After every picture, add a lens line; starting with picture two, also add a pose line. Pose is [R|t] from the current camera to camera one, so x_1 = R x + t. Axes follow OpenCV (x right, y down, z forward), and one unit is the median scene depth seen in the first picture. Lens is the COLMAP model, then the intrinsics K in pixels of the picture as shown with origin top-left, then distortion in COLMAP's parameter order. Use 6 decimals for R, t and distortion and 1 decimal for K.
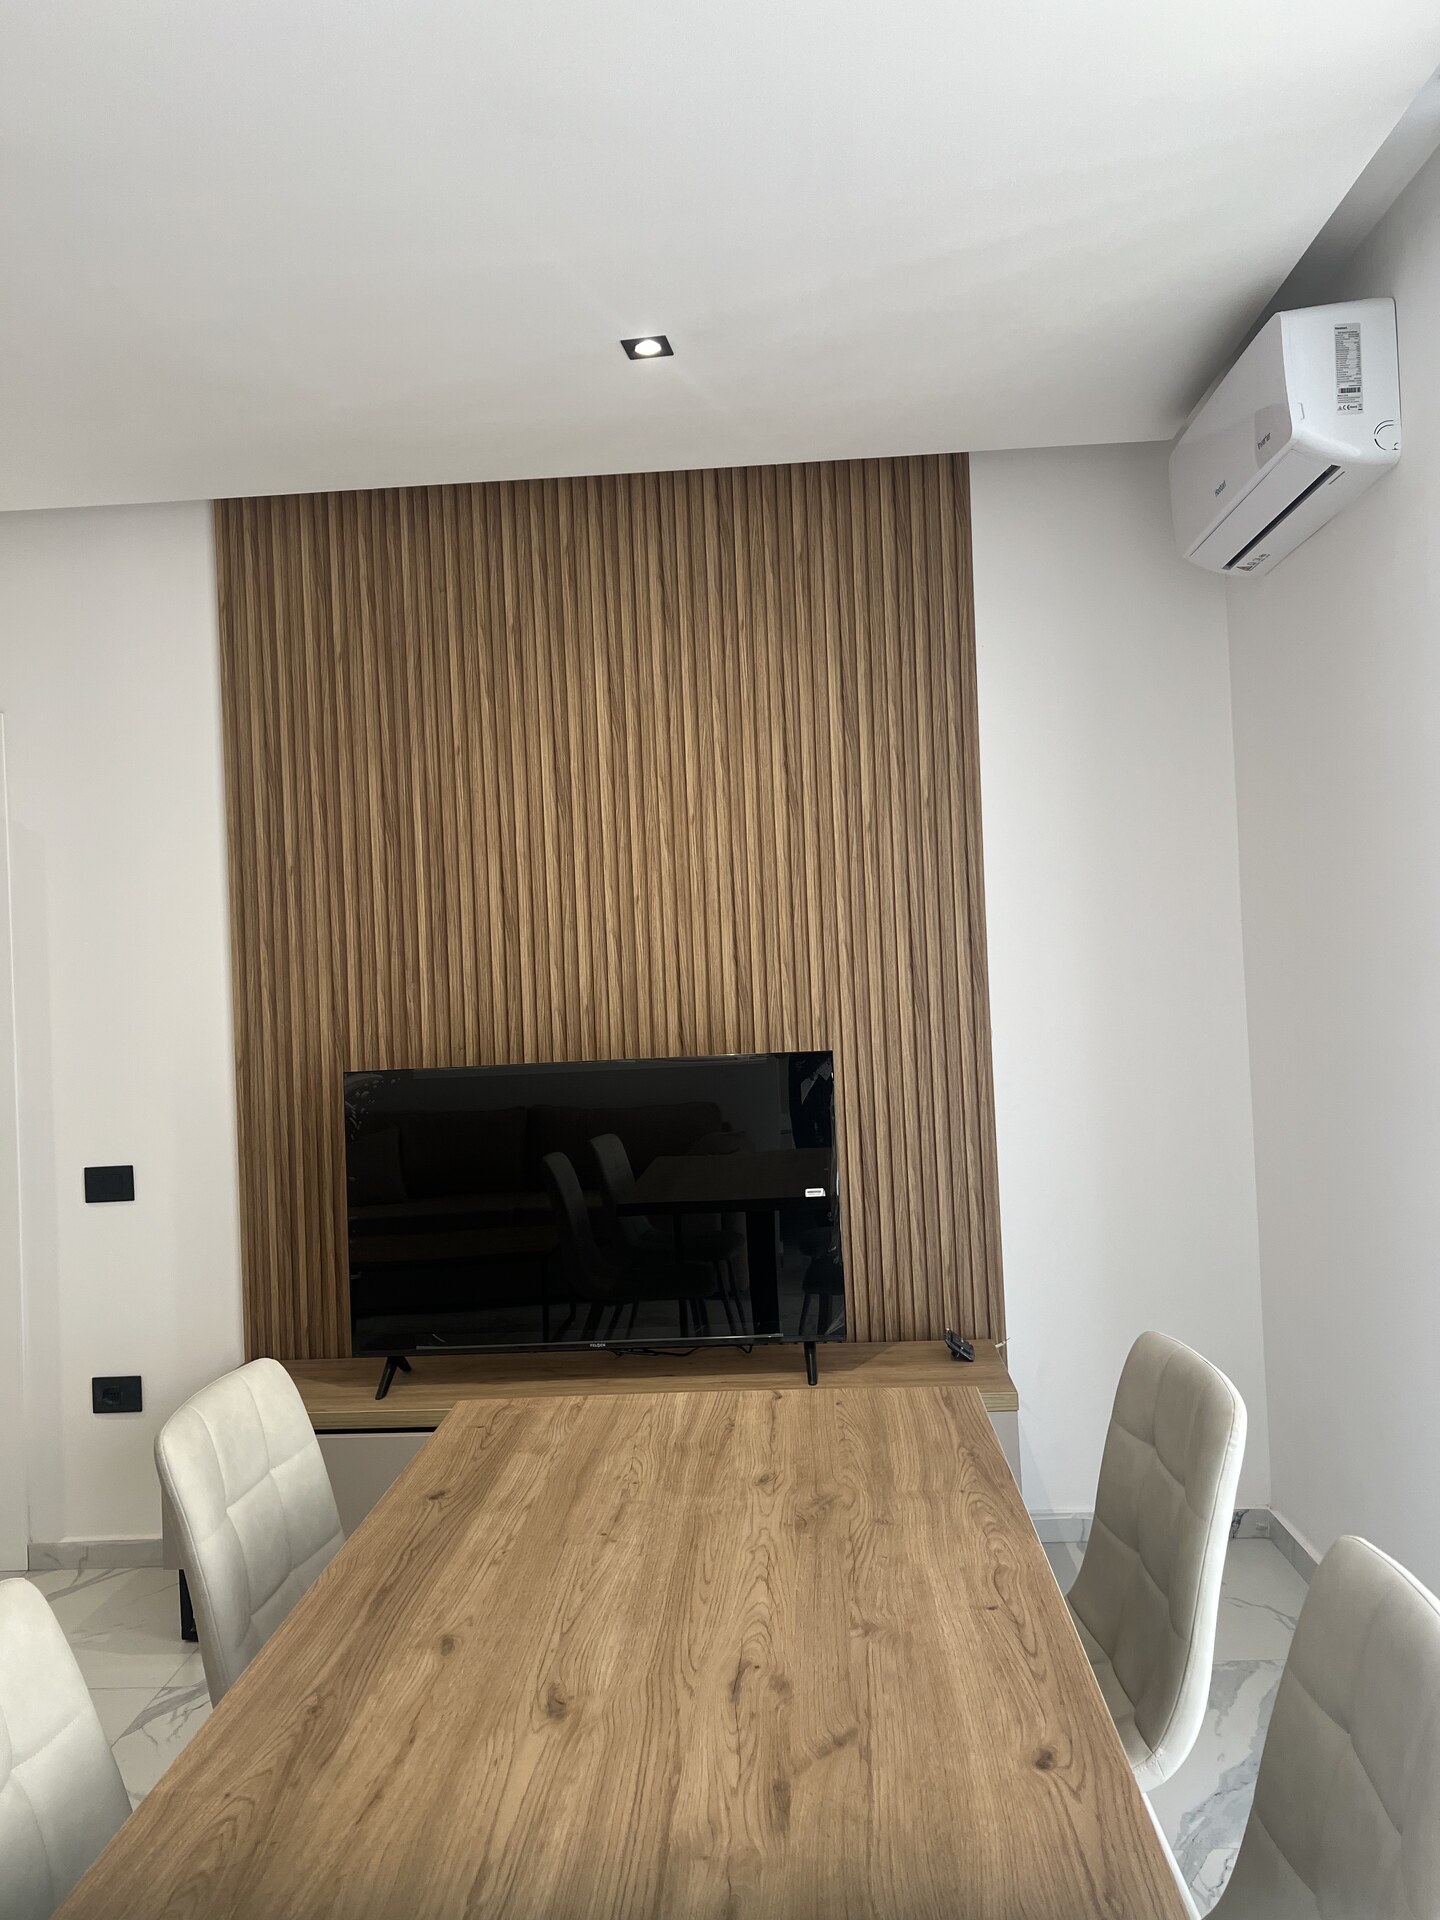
lens RADIAL K [[1436.7, 0, 725.9], [0, 1436.7, 954.0], [0, 0, 1]] dist [0.049898, -0.057516]
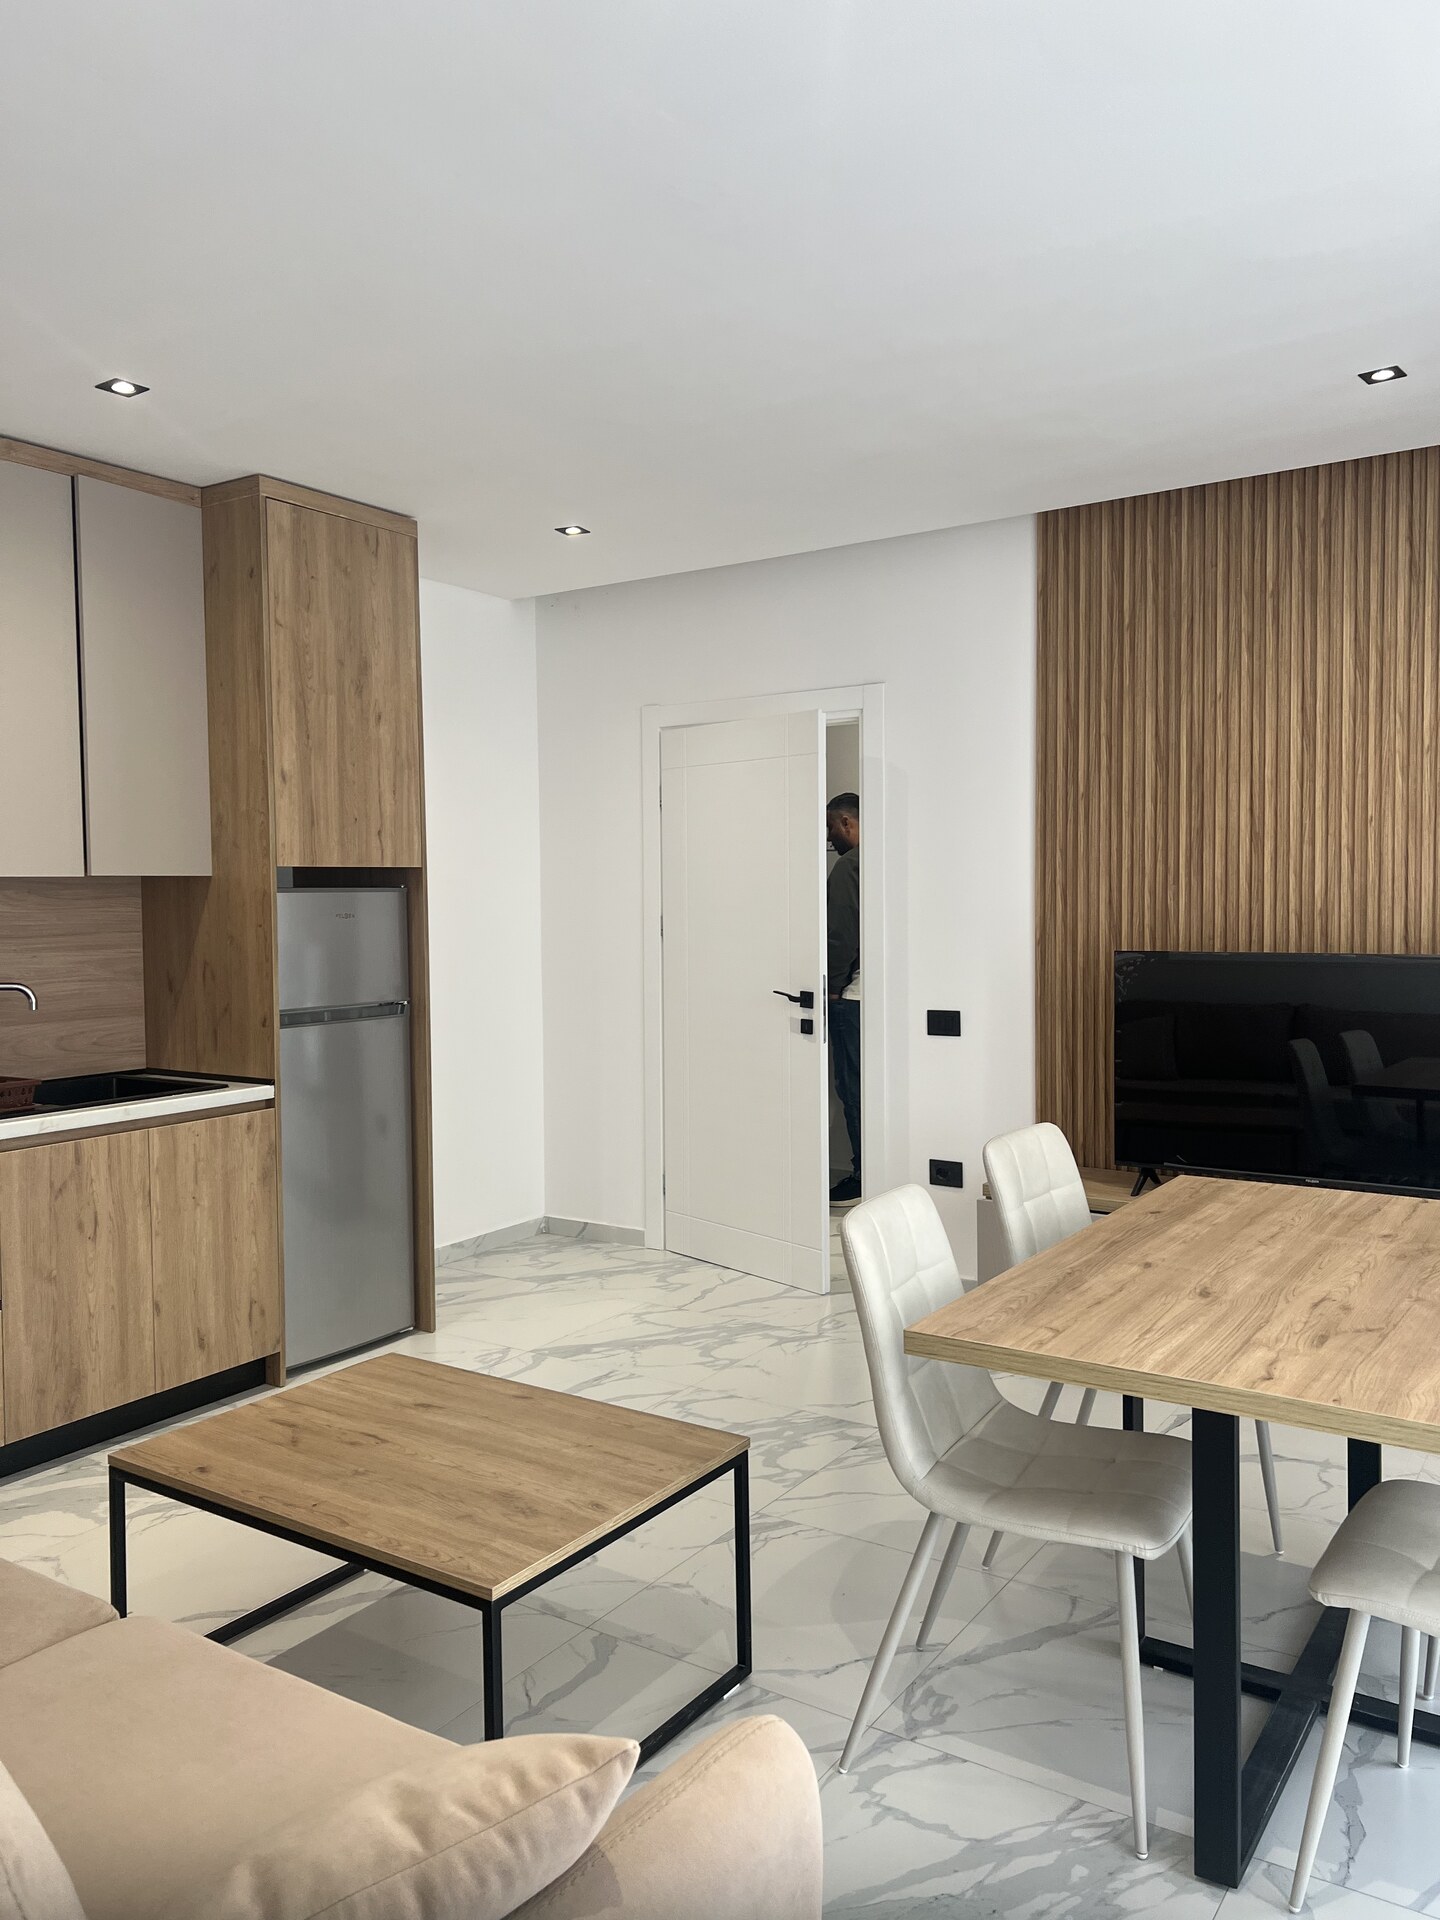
lens RADIAL K [[1436.7, 0, 725.9], [0, 1436.7, 954.0], [0, 0, 1]] dist [0.049898, -0.057516]
pose [[0.857953, 0.054884, -0.510787, 0.150905], [-0.021139, 0.997206, 0.071643, -0.002590], [0.513292, -0.050669, 0.856717, -0.455481]]
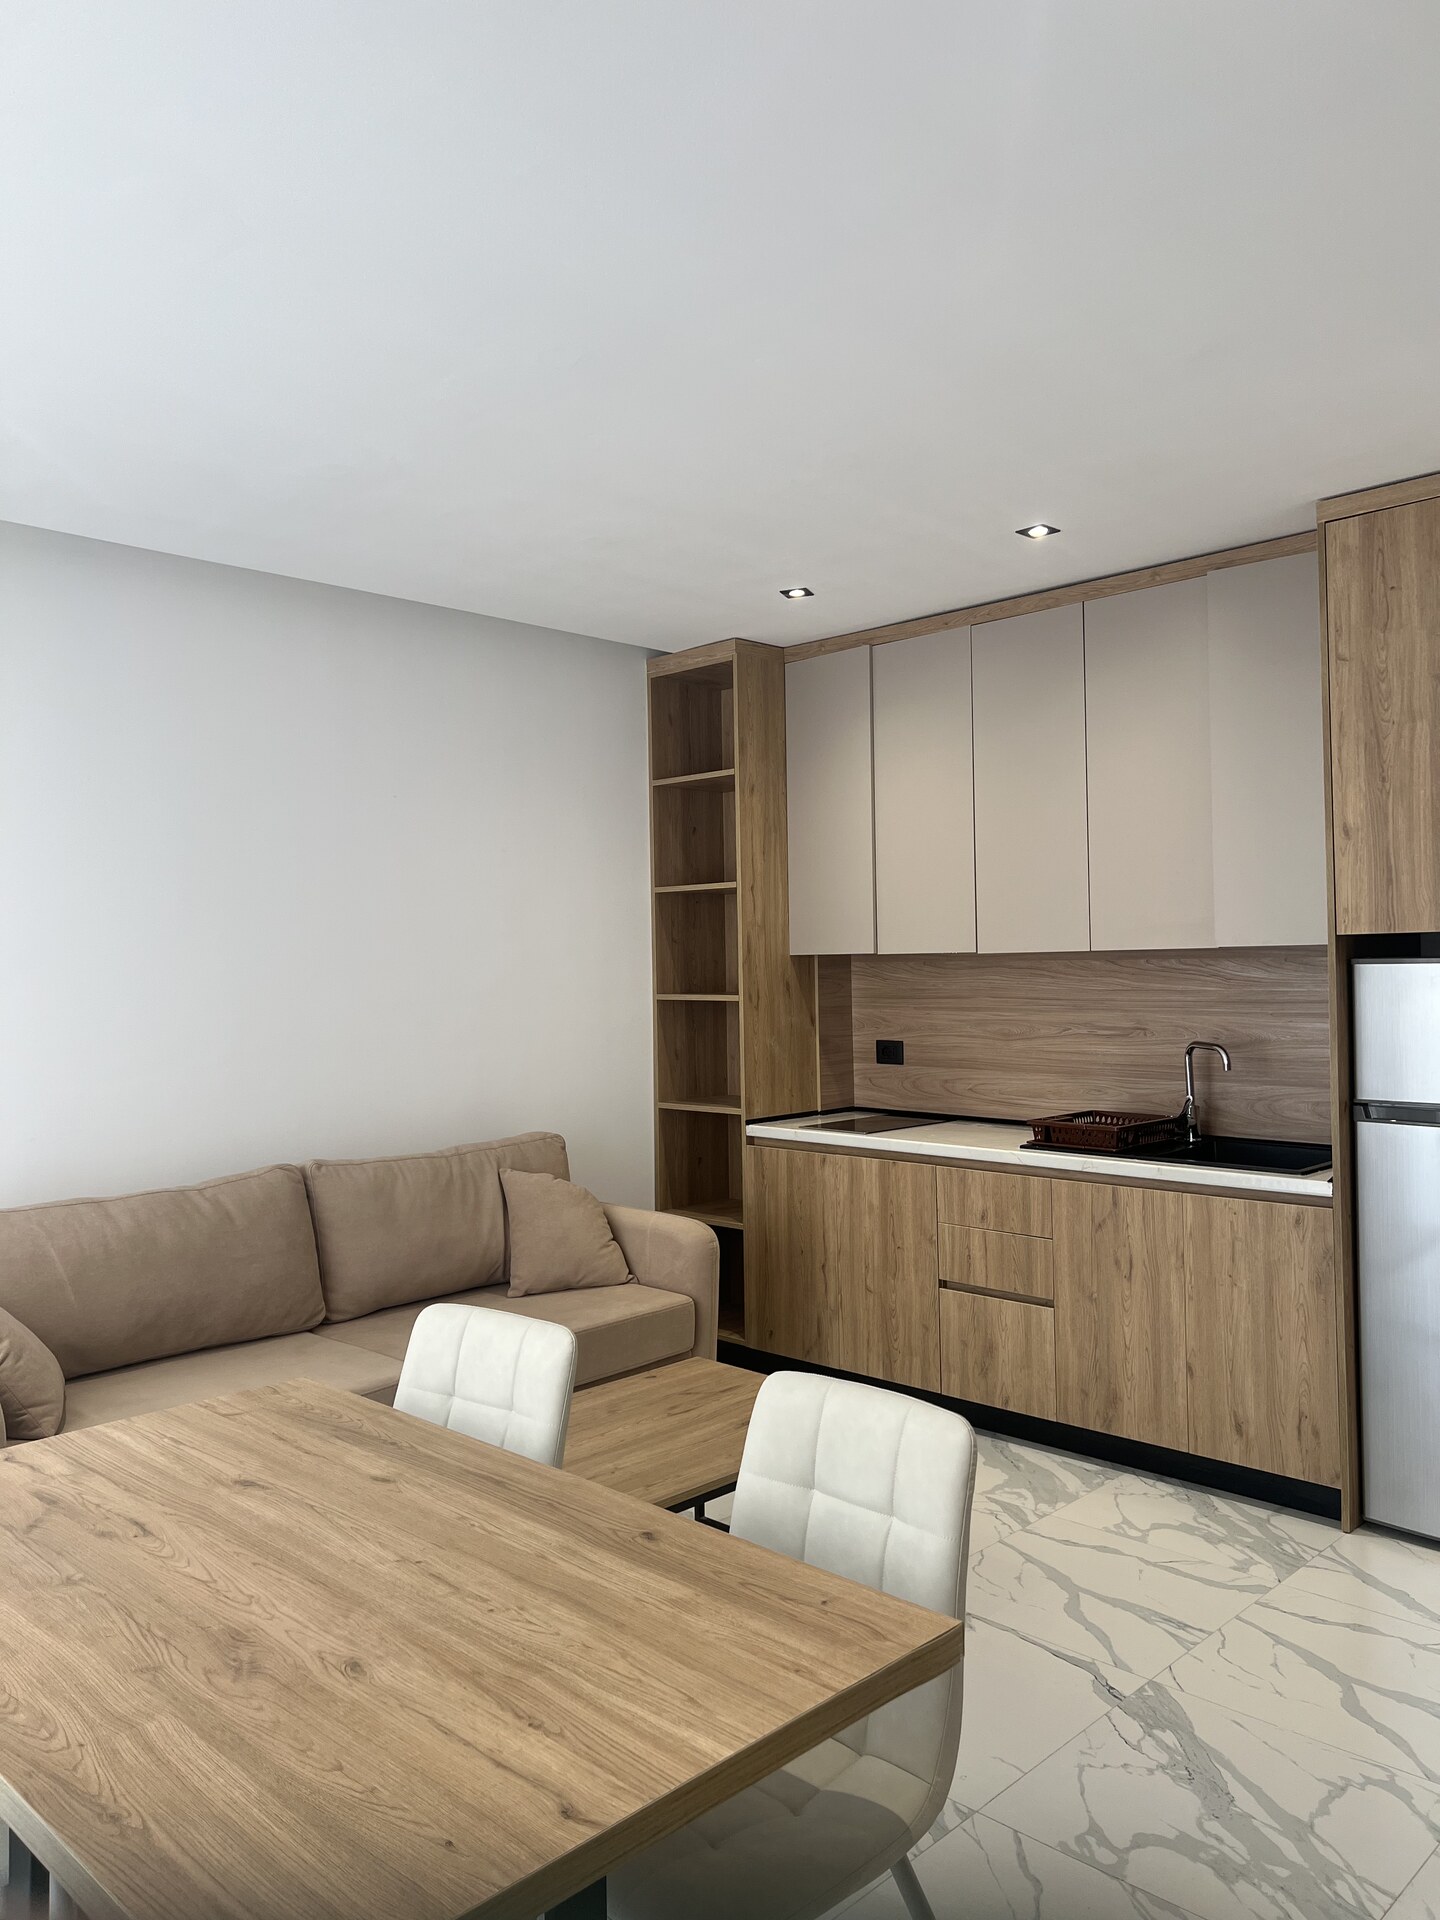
lens RADIAL K [[1436.7, 0, 725.9], [0, 1436.7, 954.0], [0, 0, 1]] dist [0.049898, -0.057516]
pose [[-0.659122, 0.052180, -0.750224, 0.383126], [0.052242, 0.998357, 0.023540, -0.022547], [0.750219, -0.023677, -0.660765, 1.393259]]
